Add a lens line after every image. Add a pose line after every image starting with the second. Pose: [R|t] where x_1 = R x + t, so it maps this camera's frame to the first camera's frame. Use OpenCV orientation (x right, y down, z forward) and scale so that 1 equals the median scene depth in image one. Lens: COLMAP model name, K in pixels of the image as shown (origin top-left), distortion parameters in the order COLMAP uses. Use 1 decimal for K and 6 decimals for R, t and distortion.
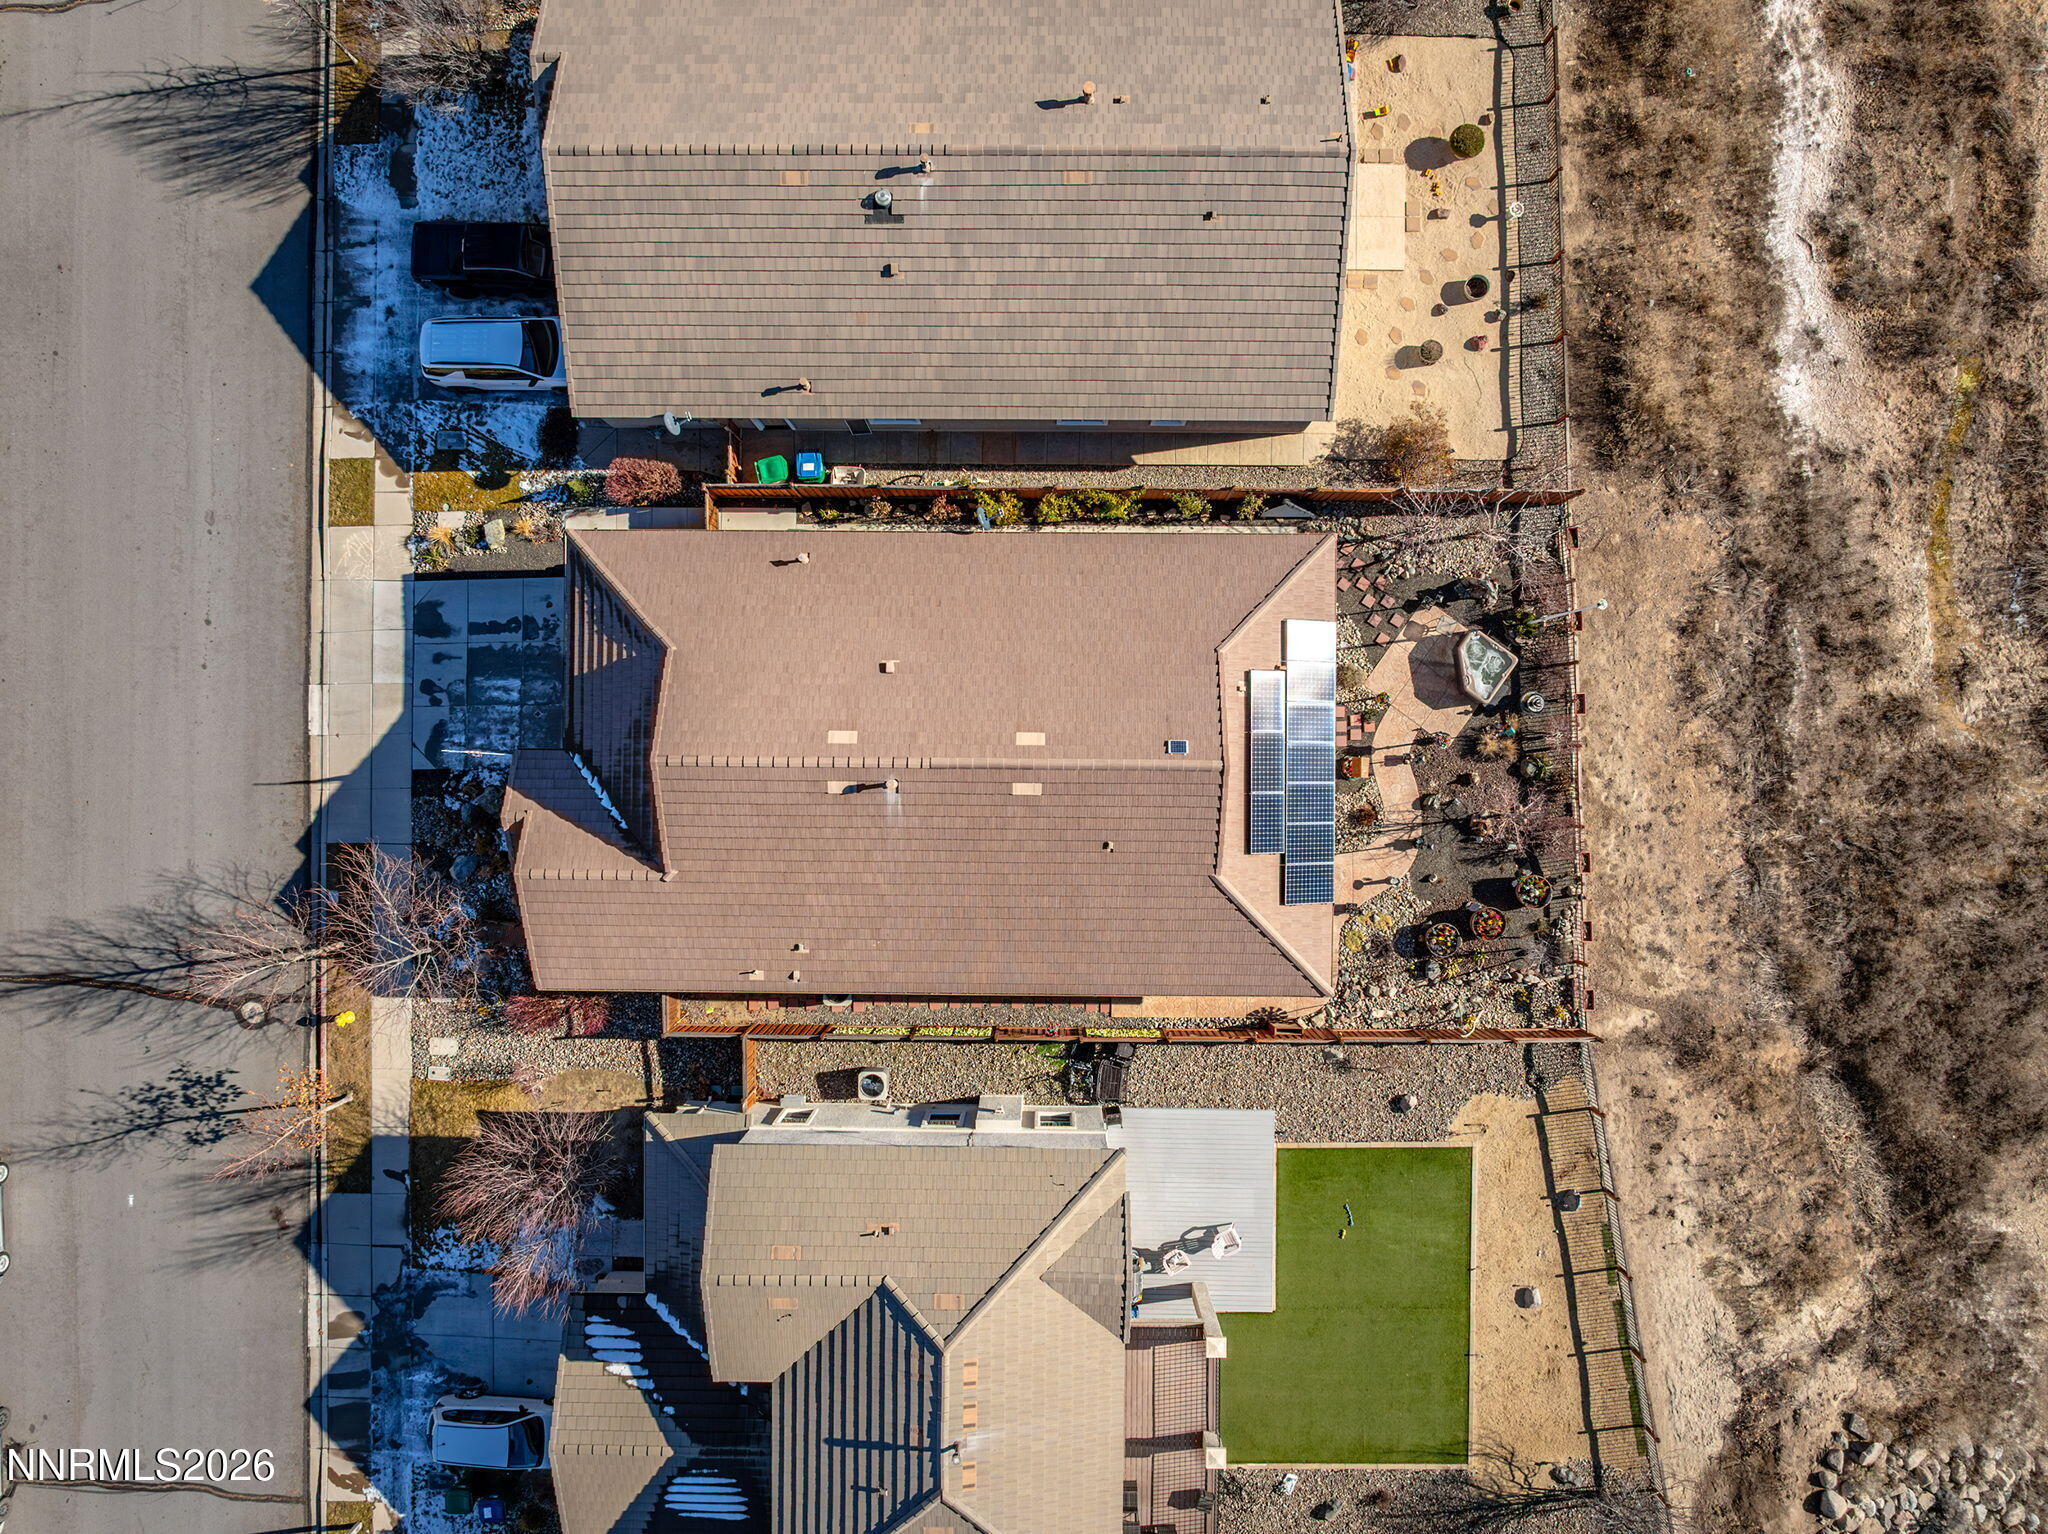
lens RADIAL K [[1443.0, 0, 1021.2], [0, 1443.0, 763.0], [0, 0, 1]] dist [-0.023417, 0.007094]
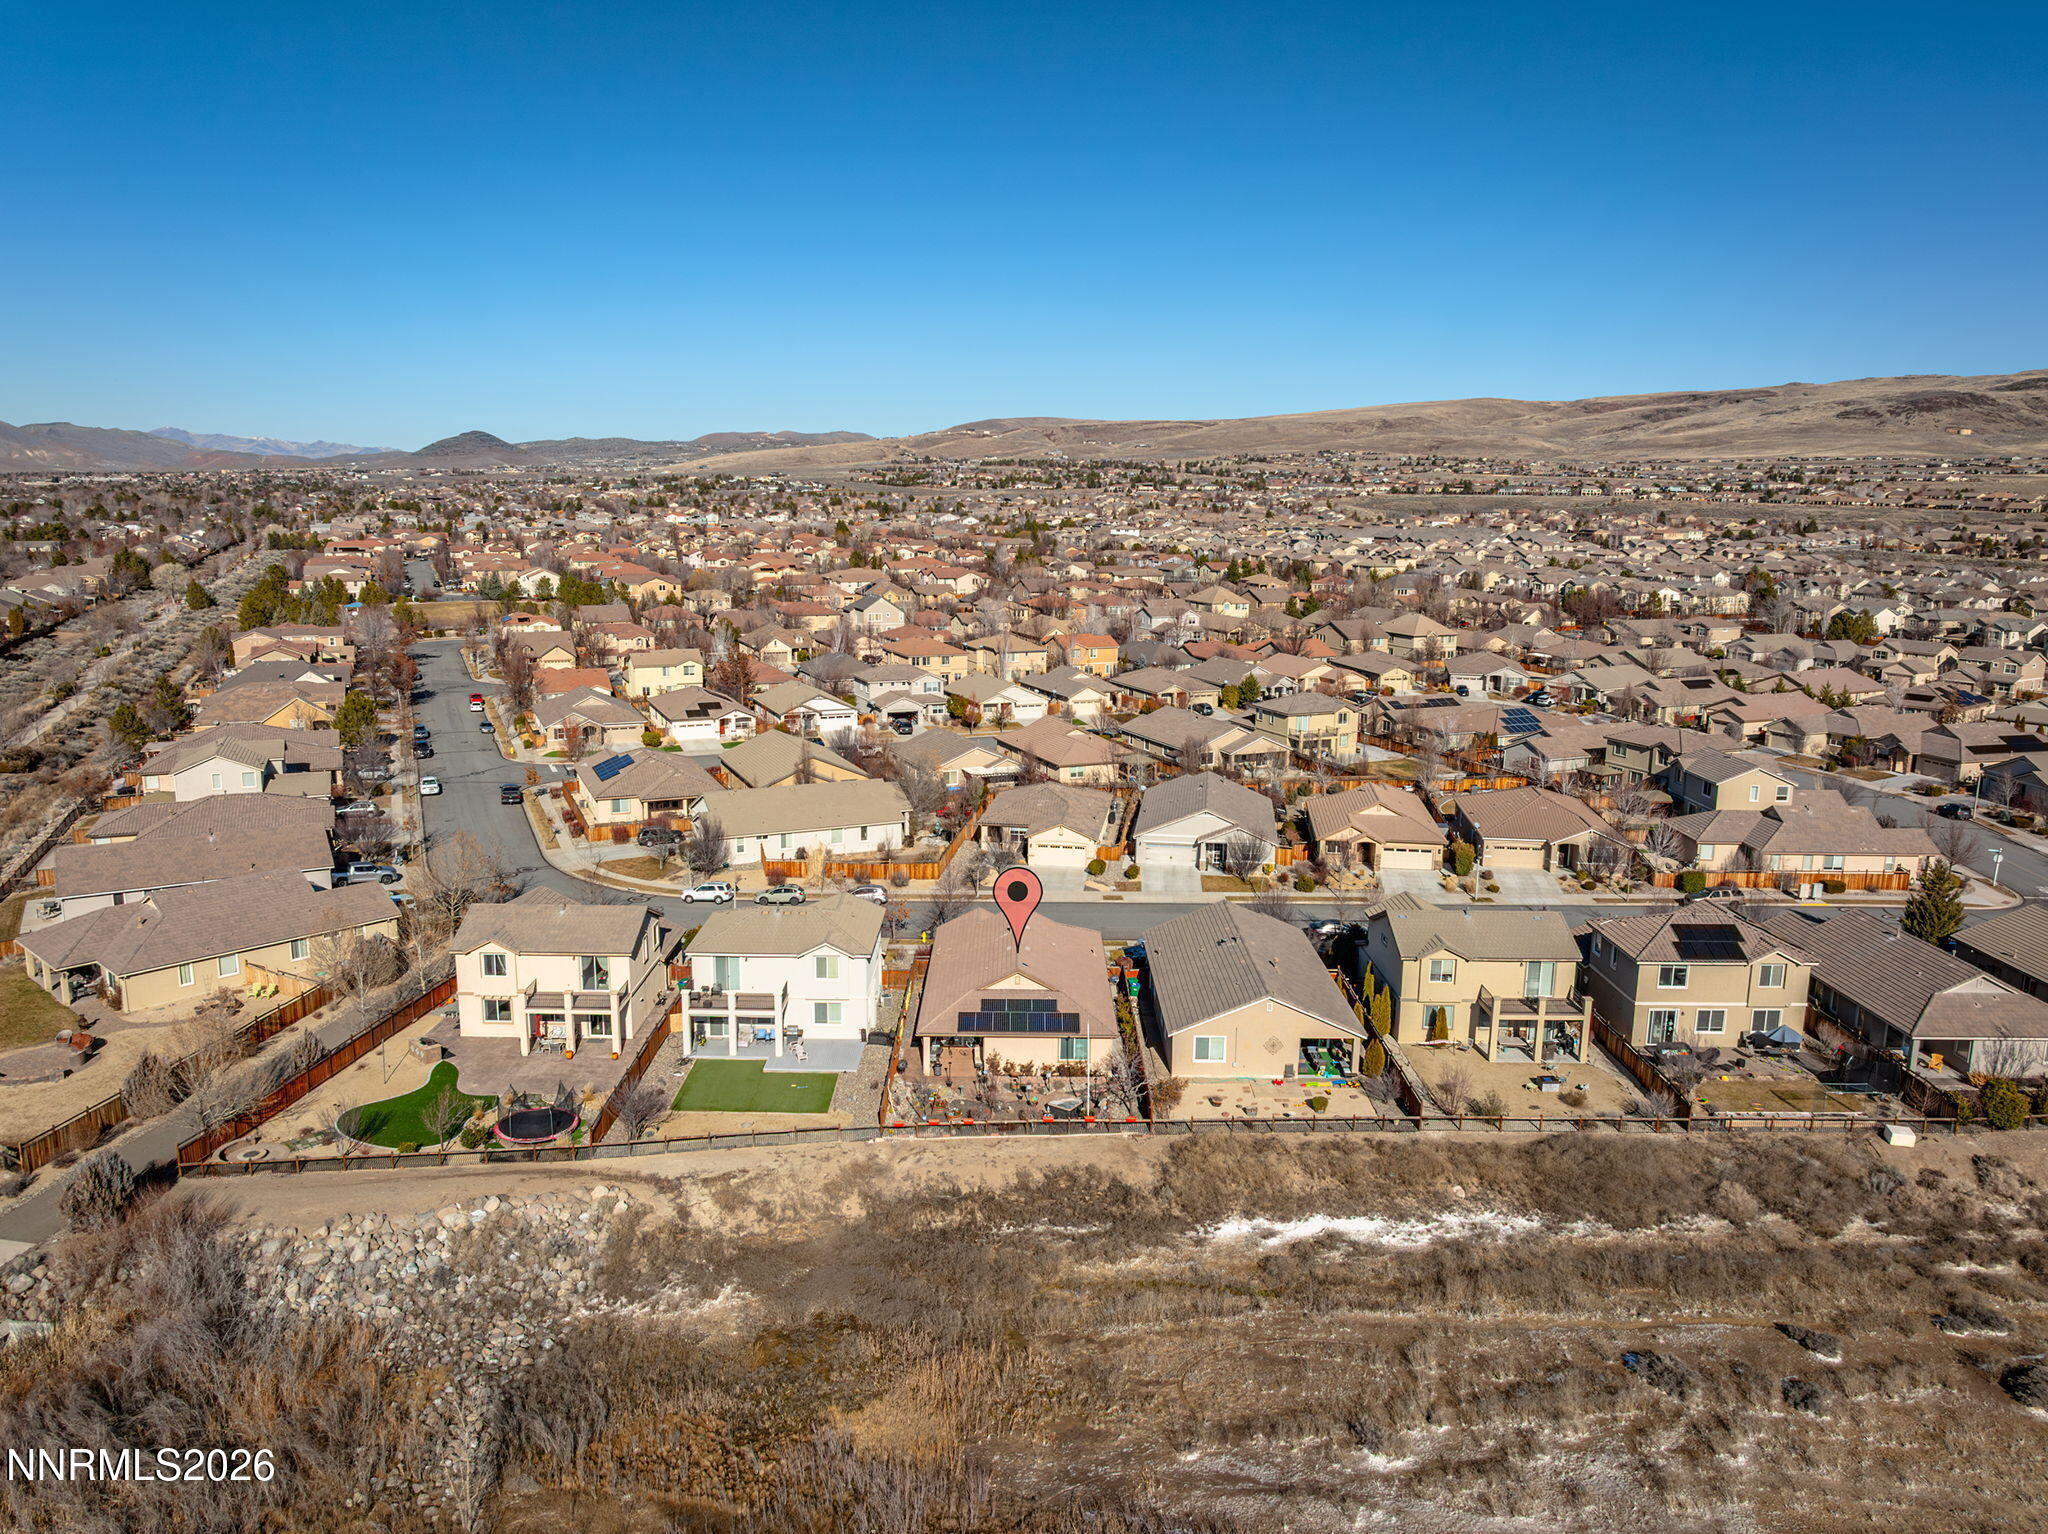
lens RADIAL K [[1443.0, 0, 1029.5], [0, 1443.0, 782.5], [0, 0, 1]] dist [-0.023417, 0.007094]
pose [[0.016292, 0.215544, -0.976358, 2.156836], [-0.999717, -0.013421, -0.019644, 0.029285], [-0.017338, 0.976402, 0.215264, 0.110367]]
